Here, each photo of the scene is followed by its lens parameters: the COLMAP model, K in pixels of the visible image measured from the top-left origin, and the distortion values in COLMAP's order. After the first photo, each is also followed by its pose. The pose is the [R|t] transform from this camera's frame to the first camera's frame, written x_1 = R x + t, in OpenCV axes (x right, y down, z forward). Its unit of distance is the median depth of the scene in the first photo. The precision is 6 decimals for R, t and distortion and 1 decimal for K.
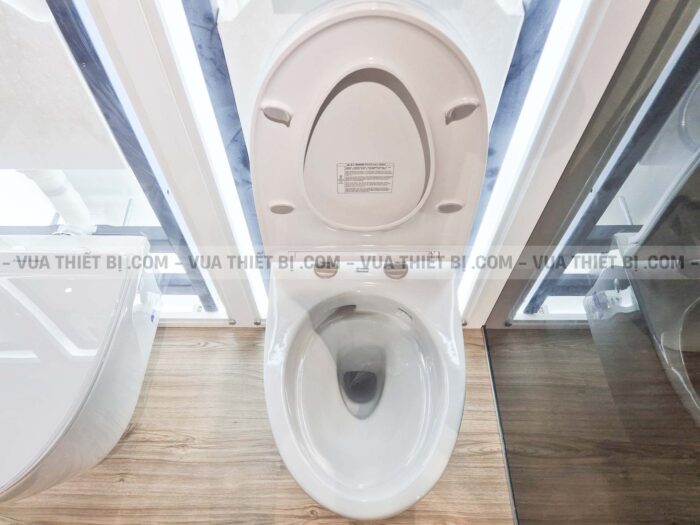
lens RADIAL K [[462.7, 0, 351.8], [0, 462.7, 285.2], [0, 0, 1]] dist [0.022576, -0.001429]
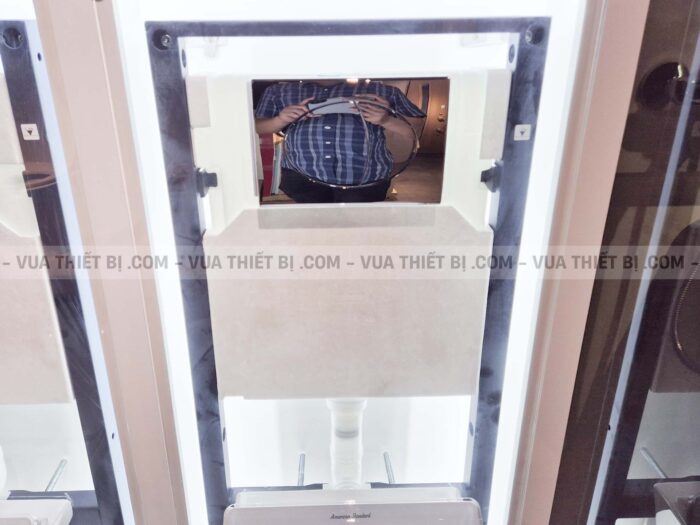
lens RADIAL K [[462.7, 0, 351.8], [0, 462.7, 285.2], [0, 0, 1]] dist [0.022576, -0.001429]
pose [[0.999104, -0.012245, 0.040505, -0.000988], [0.034353, 0.793611, -0.607455, 0.123956], [-0.024707, 0.608303, 0.793320, 0.187624]]
